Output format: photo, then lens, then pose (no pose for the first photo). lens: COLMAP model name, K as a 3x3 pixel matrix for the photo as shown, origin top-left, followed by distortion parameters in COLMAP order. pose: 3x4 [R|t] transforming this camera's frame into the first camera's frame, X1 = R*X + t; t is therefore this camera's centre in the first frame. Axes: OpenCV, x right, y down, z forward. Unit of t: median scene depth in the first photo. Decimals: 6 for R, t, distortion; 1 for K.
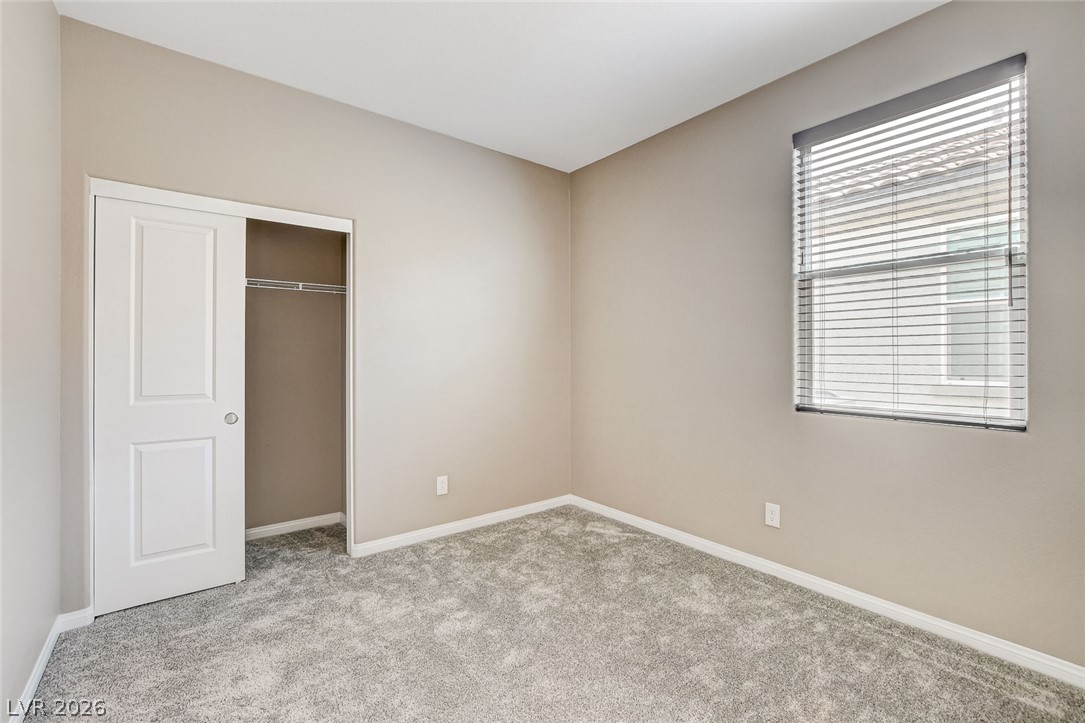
lens RADIAL K [[474.2, 0, 540.3], [0, 474.2, 356.4], [0, 0, 1]] dist [-0.012615, 0.000744]
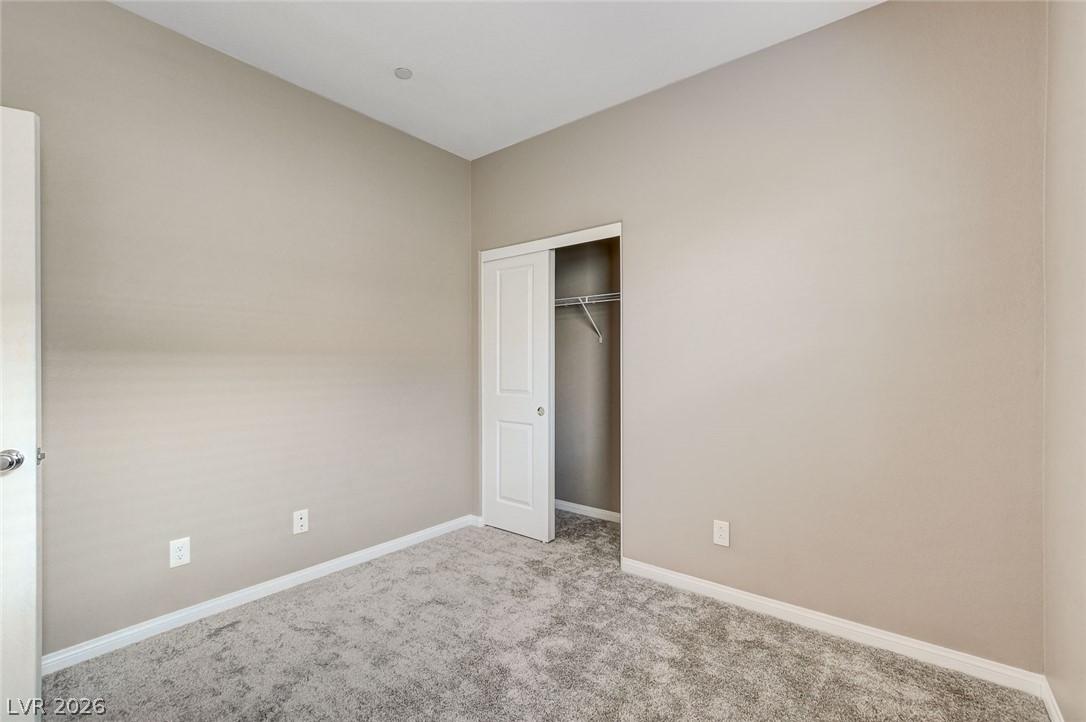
lens RADIAL K [[474.7, 0, 540.7], [0, 474.7, 367.0], [0, 0, 1]] dist [-0.012615, 0.000744]
pose [[0.230924, 0.007077, -0.972946, 0.590559], [0.003018, 0.999964, 0.007990, 0.001953], [0.972967, -0.004782, 0.230894, 0.709329]]
